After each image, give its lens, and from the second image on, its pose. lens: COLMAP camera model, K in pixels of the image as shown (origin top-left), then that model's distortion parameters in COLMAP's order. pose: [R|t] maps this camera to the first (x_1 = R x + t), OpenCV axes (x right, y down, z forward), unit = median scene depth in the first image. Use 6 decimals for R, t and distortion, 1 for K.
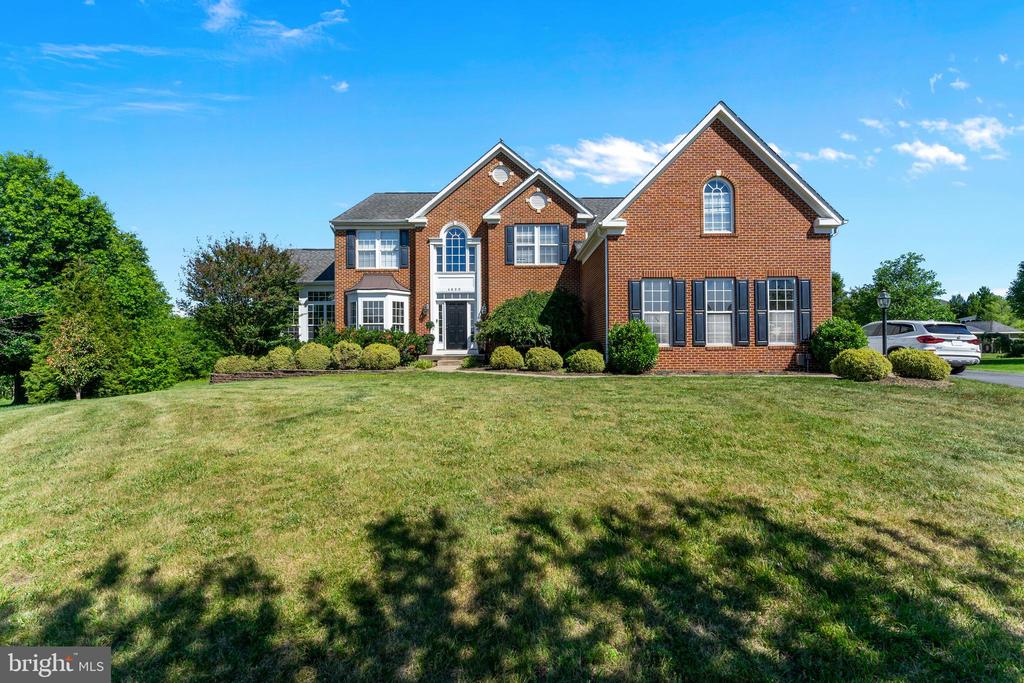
lens RADIAL K [[414.4, 0, 514.0], [0, 414.4, 345.6], [0, 0, 1]] dist [0.001227, 0.000072]
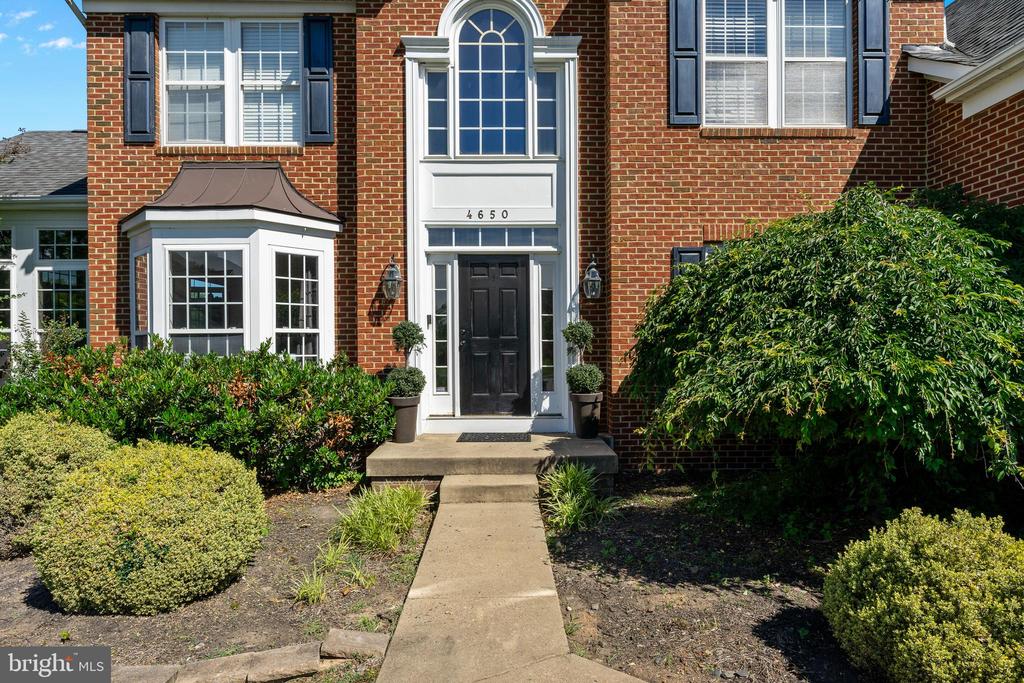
lens RADIAL K [[531.3, 0, 512.3], [0, 531.3, 342.6], [0, 0, 1]] dist [0.002538, 0.000042]
pose [[0.999783, -0.000817, 0.020796, -0.134336], [0.000653, 0.999969, 0.007897, -0.046426], [-0.020802, -0.007881, 0.999753, 0.616666]]
